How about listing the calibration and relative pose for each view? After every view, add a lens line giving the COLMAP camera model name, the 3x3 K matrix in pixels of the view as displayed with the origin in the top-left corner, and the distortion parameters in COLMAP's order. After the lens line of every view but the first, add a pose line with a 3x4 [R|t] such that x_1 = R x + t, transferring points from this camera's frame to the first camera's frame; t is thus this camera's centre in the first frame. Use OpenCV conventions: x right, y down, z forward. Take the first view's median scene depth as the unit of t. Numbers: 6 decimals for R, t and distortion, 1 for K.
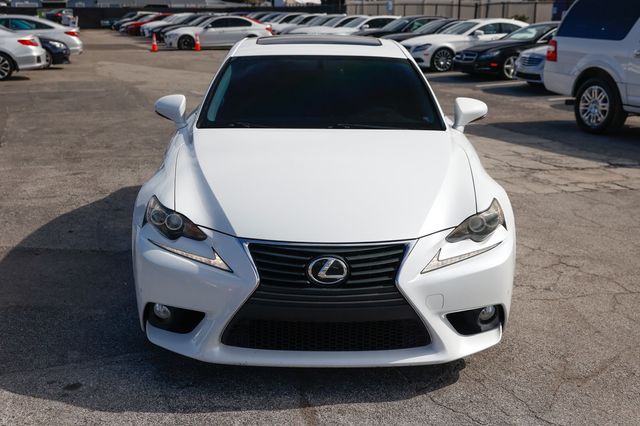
lens RADIAL K [[817.0, 0, 328.6], [0, 817.0, 213.2], [0, 0, 1]] dist [0.038563, 0.009385]
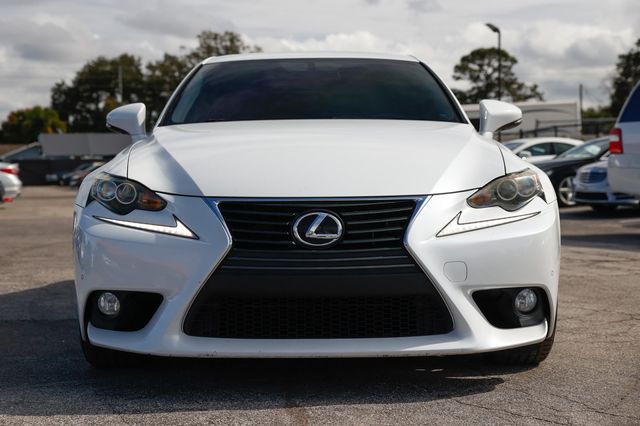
lens RADIAL K [[1072.7, 0, 320.0], [0, 1072.7, 213.0], [0, 0, 1]] dist [0.146790, 0.052498]
pose [[0.999616, -0.021989, -0.016857, 0.017390], [0.018010, 0.978016, -0.207749, 0.250747], [0.021055, 0.207365, 0.978037, -0.020870]]
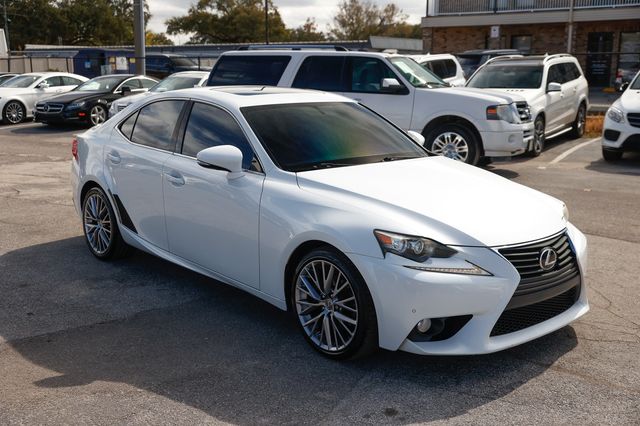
lens RADIAL K [[739.0, 0, 320.0], [0, 739.0, 213.0], [0, 0, 1]] dist [0.067196, 0.001346]
pose [[0.764843, -0.134605, 0.629997, -0.939052], [0.163259, 0.986503, 0.012573, -0.070784], [-0.623186, 0.093236, 0.776496, 0.273854]]
